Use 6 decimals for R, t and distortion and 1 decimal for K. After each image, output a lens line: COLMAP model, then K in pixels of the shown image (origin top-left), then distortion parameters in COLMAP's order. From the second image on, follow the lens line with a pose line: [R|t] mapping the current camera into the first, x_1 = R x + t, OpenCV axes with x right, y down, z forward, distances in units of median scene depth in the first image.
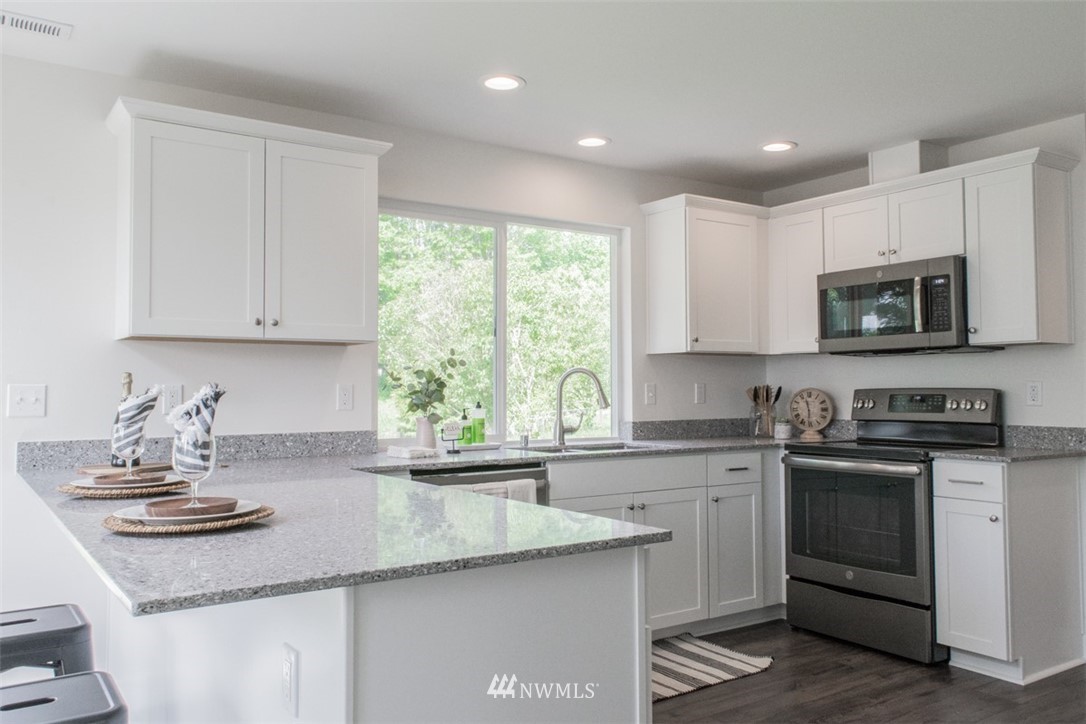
lens RADIAL K [[848.7, 0, 539.3], [0, 848.7, 359.2], [0, 0, 1]] dist [-0.001212, 0.000182]
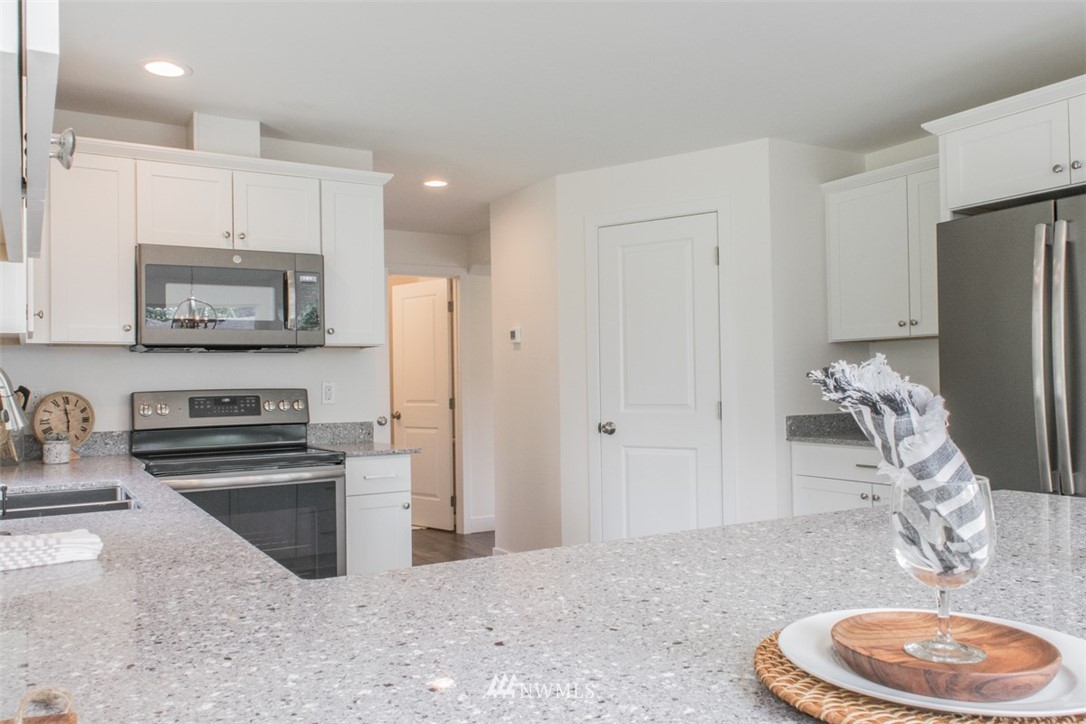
lens RADIAL K [[848.7, 0, 539.3], [0, 848.7, 359.2], [0, 0, 1]] dist [-0.001212, 0.000182]
pose [[0.055585, 0.025843, 0.998119, -0.453211], [-0.022543, 0.999443, -0.024622, 0.017294], [-0.998199, -0.021132, 0.056137, 0.637446]]
